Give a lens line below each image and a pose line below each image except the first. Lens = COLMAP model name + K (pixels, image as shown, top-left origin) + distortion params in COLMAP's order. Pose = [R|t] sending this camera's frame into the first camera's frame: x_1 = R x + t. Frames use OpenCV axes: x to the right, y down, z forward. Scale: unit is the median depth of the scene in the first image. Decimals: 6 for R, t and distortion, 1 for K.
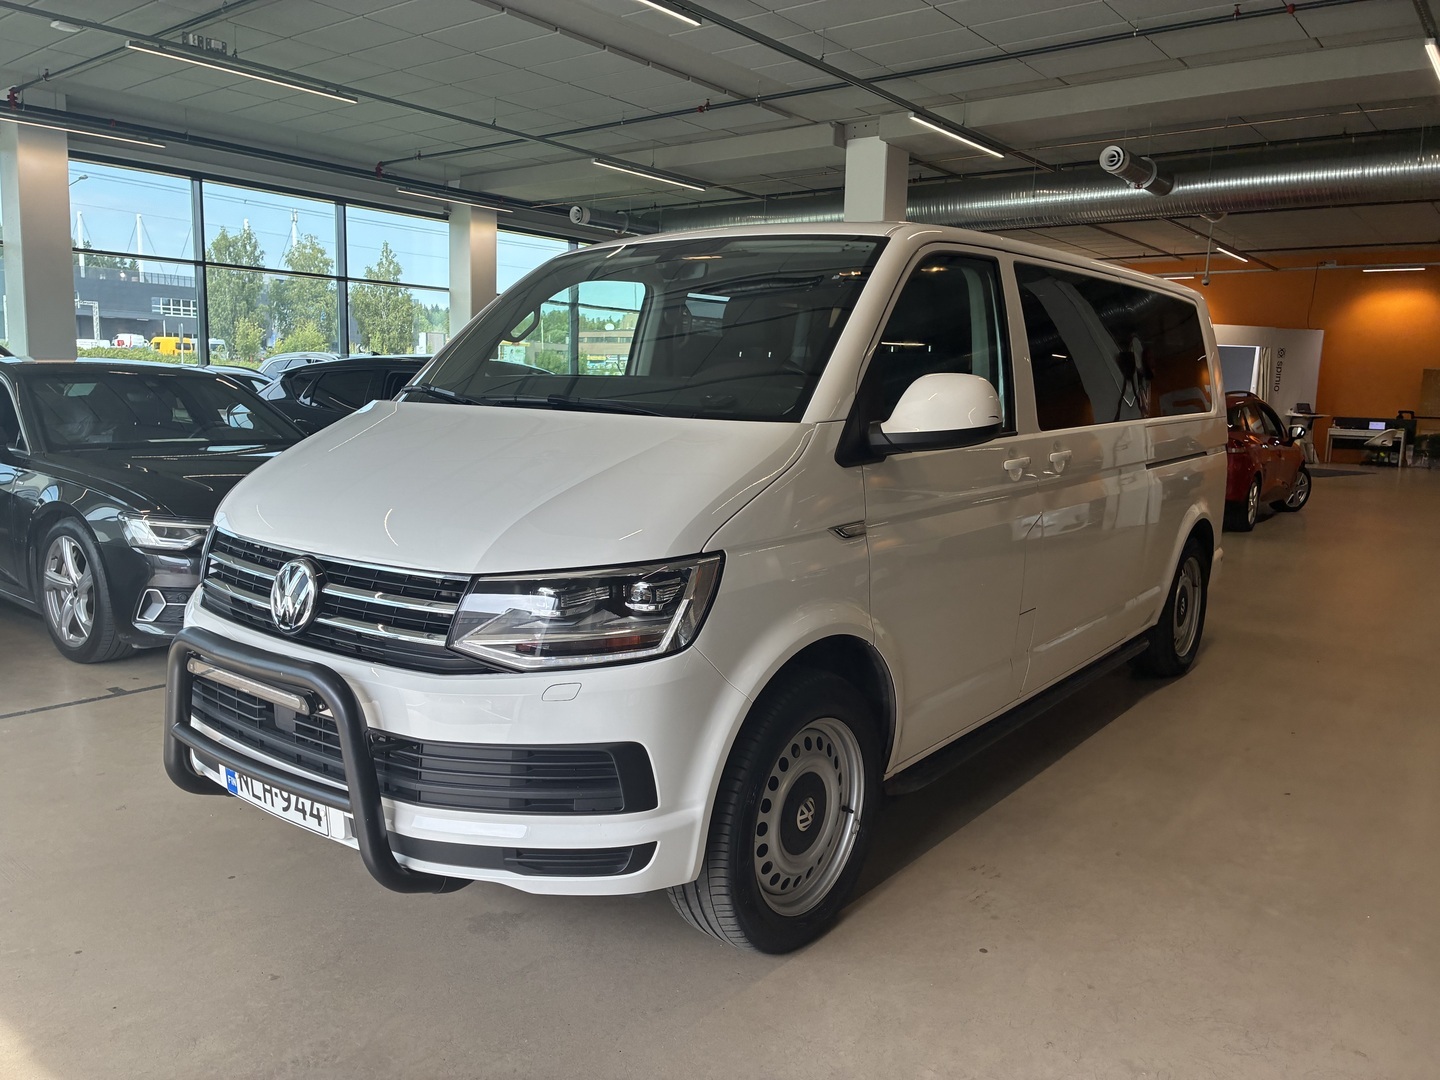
lens RADIAL K [[1081.4, 0, 720.0], [0, 1081.4, 540.0], [0, 0, 1]] dist [0.073419, -0.107209]
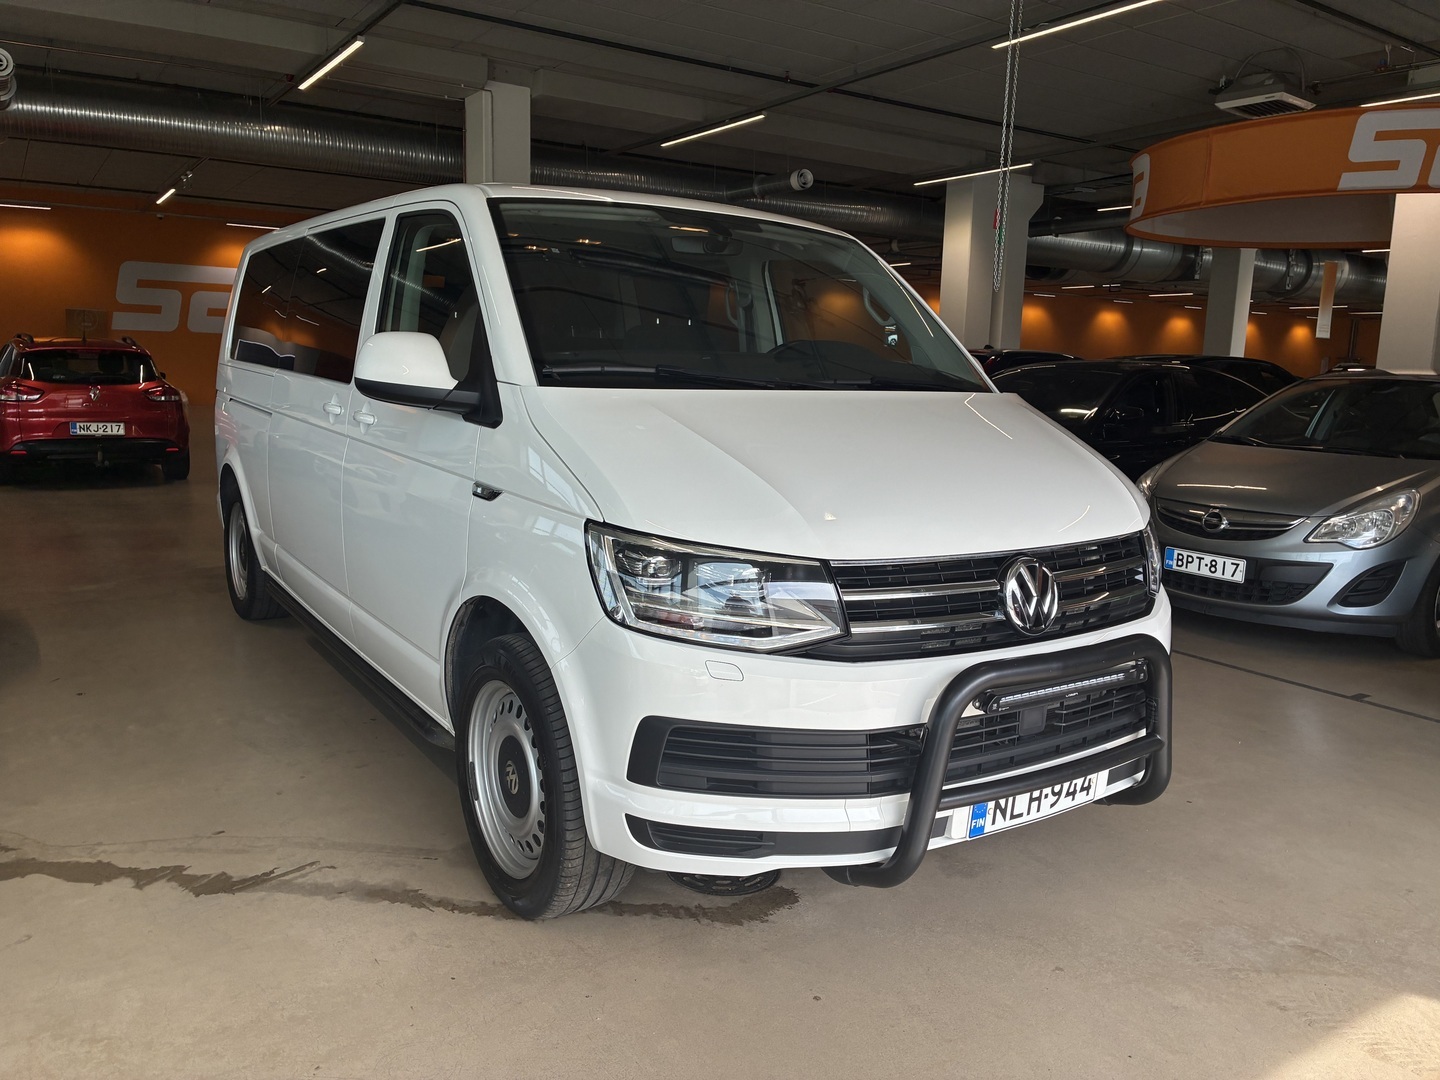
lens RADIAL K [[1081.4, 0, 720.0], [0, 1081.4, 540.0], [0, 0, 1]] dist [0.073419, -0.107209]
pose [[0.313927, -0.172823, 0.933586, -1.387182], [0.116023, 0.982907, 0.142940, -0.168805], [-0.942332, 0.063444, 0.328612, 0.948932]]
